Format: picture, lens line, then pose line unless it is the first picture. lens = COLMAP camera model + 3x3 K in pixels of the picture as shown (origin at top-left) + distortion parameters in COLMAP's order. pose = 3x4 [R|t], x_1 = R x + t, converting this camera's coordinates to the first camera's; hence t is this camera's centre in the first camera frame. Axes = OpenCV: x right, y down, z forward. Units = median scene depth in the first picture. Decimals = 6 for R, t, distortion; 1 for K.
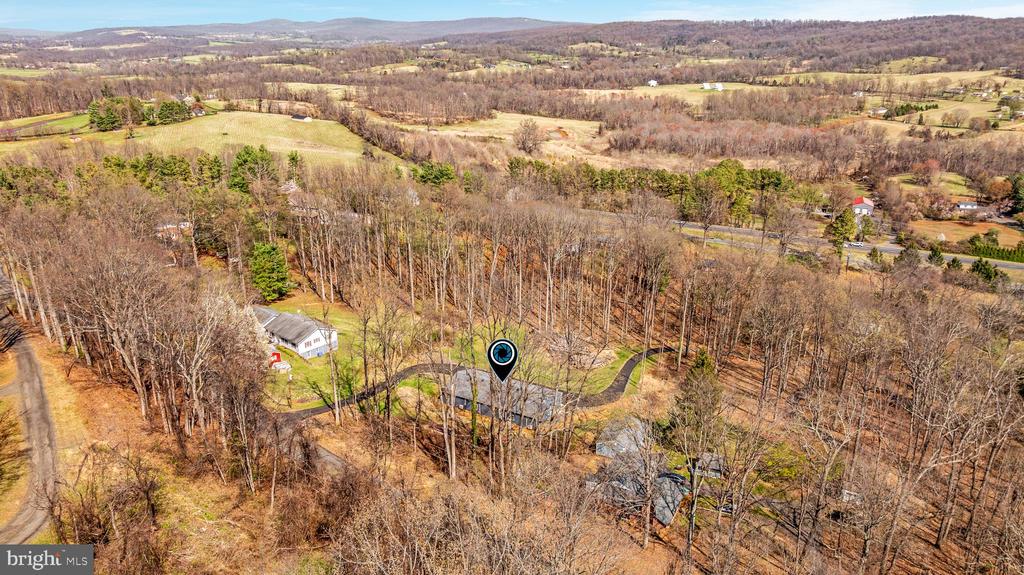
lens RADIAL K [[736.3, 0, 512.0], [0, 736.3, 287.5], [0, 0, 1]] dist [-0.004609, 0.000566]
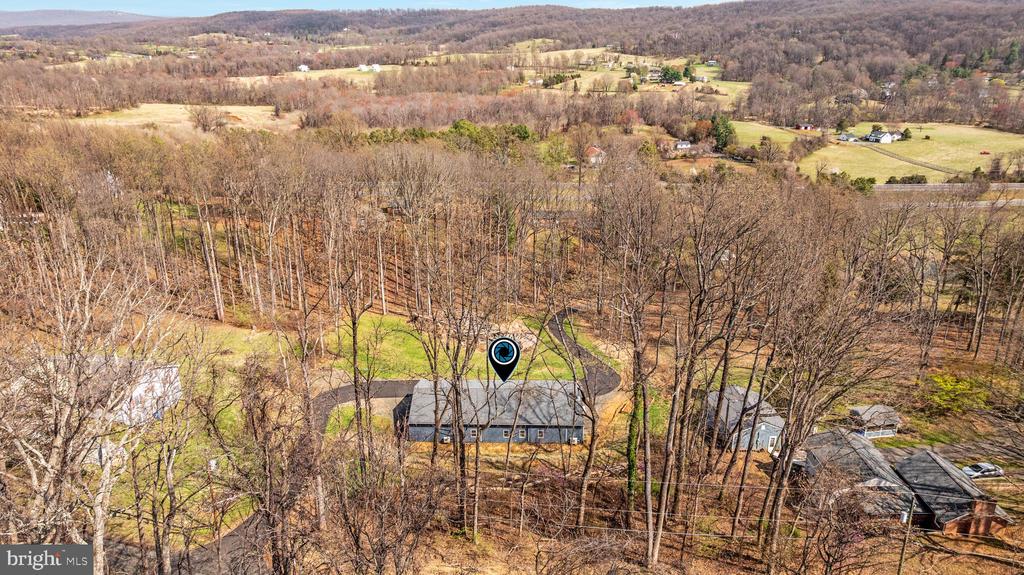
lens RADIAL K [[721.9, 0, 512.0], [0, 721.9, 287.5], [0, 0, 1]] dist [-0.023069, 0.006398]
pose [[0.873487, -0.165151, 0.457981, -0.073408], [0.163272, 0.985599, 0.044013, 0.004306], [-0.458654, 0.036330, 0.887872, 0.115505]]
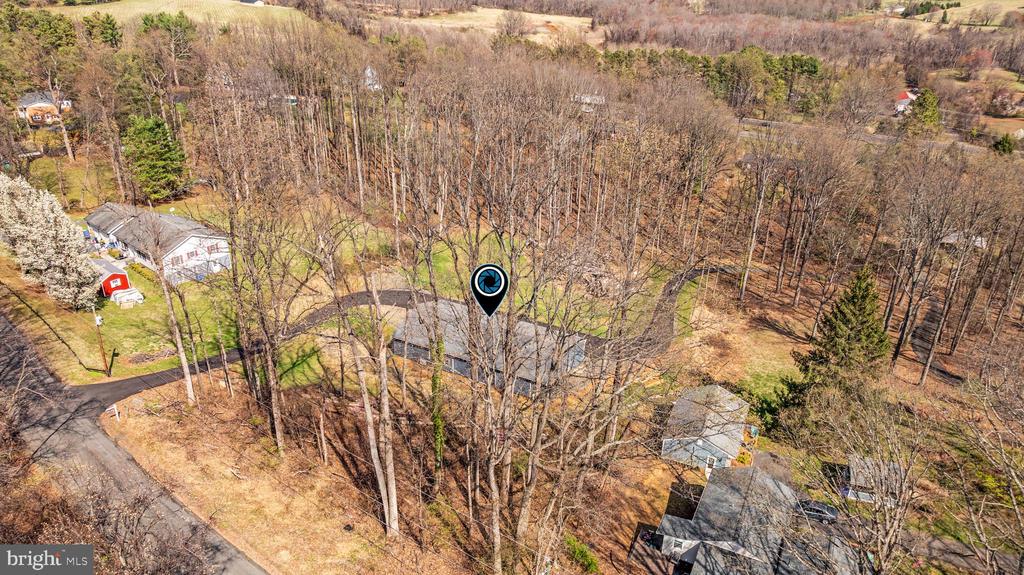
lens RADIAL K [[721.9, 0, 512.0], [0, 721.9, 287.5], [0, 0, 1]] dist [-0.023069, 0.006398]
pose [[0.999605, 0.000752, 0.028086, -0.003071], [-0.003839, 0.993919, 0.110050, 0.008997], [-0.027833, -0.110114, 0.993529, 0.109466]]
